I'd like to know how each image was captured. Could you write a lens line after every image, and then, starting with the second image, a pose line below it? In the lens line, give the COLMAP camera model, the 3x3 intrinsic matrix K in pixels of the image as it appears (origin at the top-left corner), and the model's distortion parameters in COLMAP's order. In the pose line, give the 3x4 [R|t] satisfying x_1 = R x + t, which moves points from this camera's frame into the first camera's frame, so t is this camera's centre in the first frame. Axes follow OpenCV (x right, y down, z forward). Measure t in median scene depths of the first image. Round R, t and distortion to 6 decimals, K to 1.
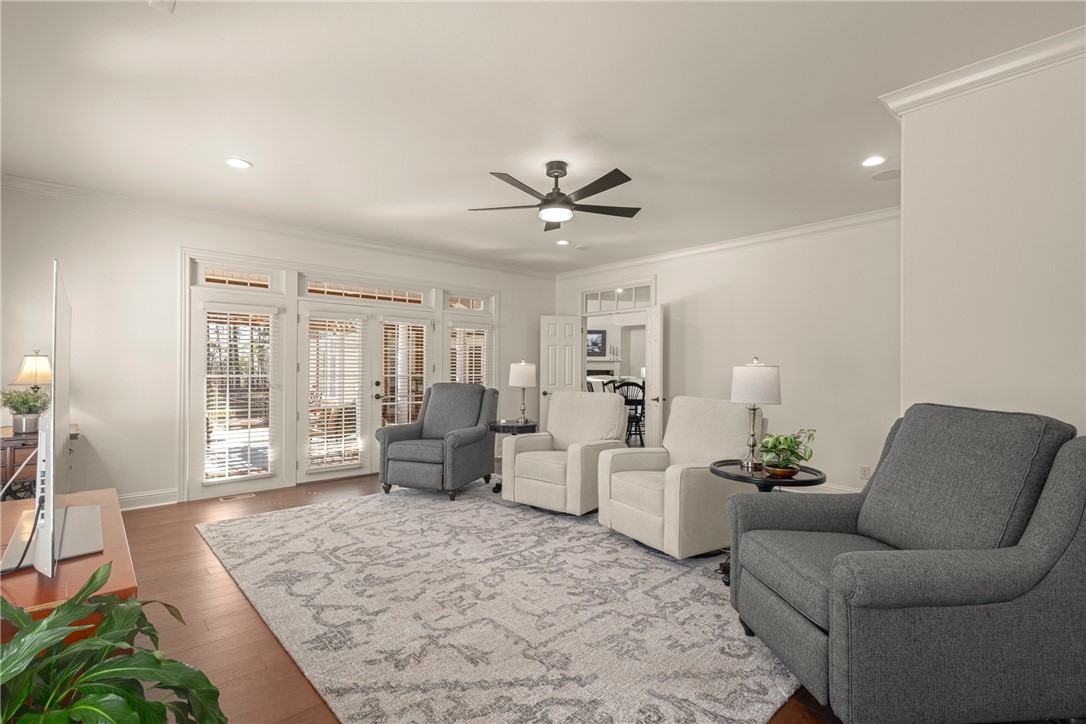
lens RADIAL K [[502.0, 0, 543.0], [0, 502.0, 365.4], [0, 0, 1]] dist [0.003767, -0.001054]
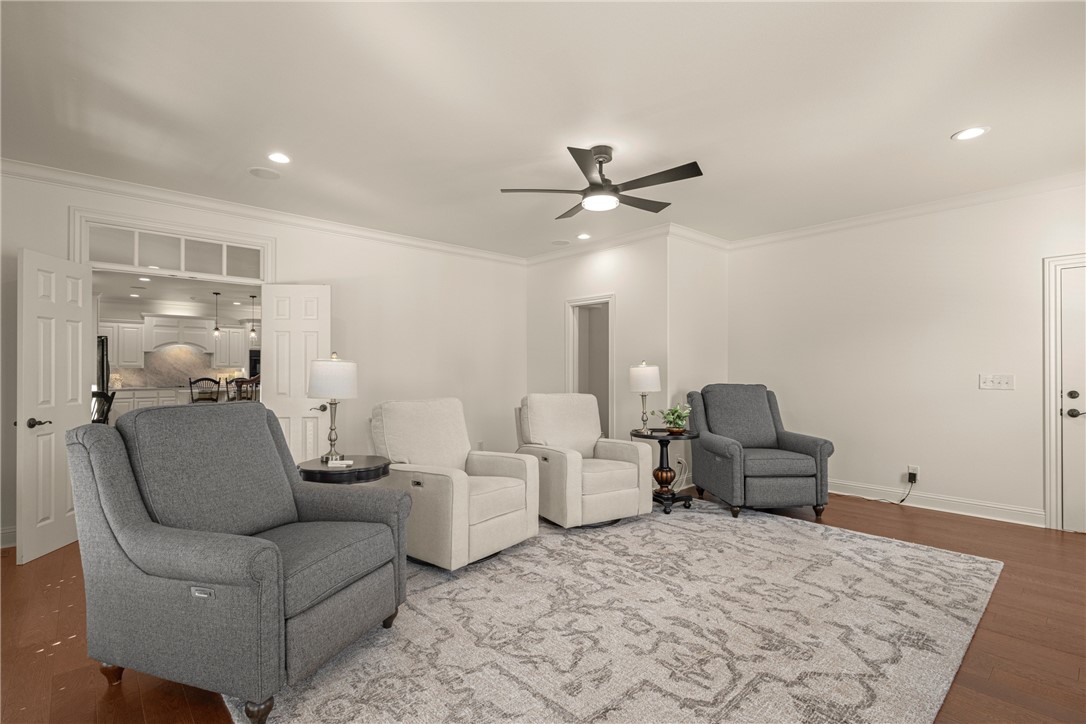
lens RADIAL K [[502.0, 0, 542.7], [0, 502.0, 362.1], [0, 0, 1]] dist [0.003767, -0.001054]
pose [[0.012372, 0.007064, 0.999899, -1.031484], [-0.004952, 0.999963, -0.007003, 0.001523], [-0.999911, -0.004865, 0.012406, 1.242719]]
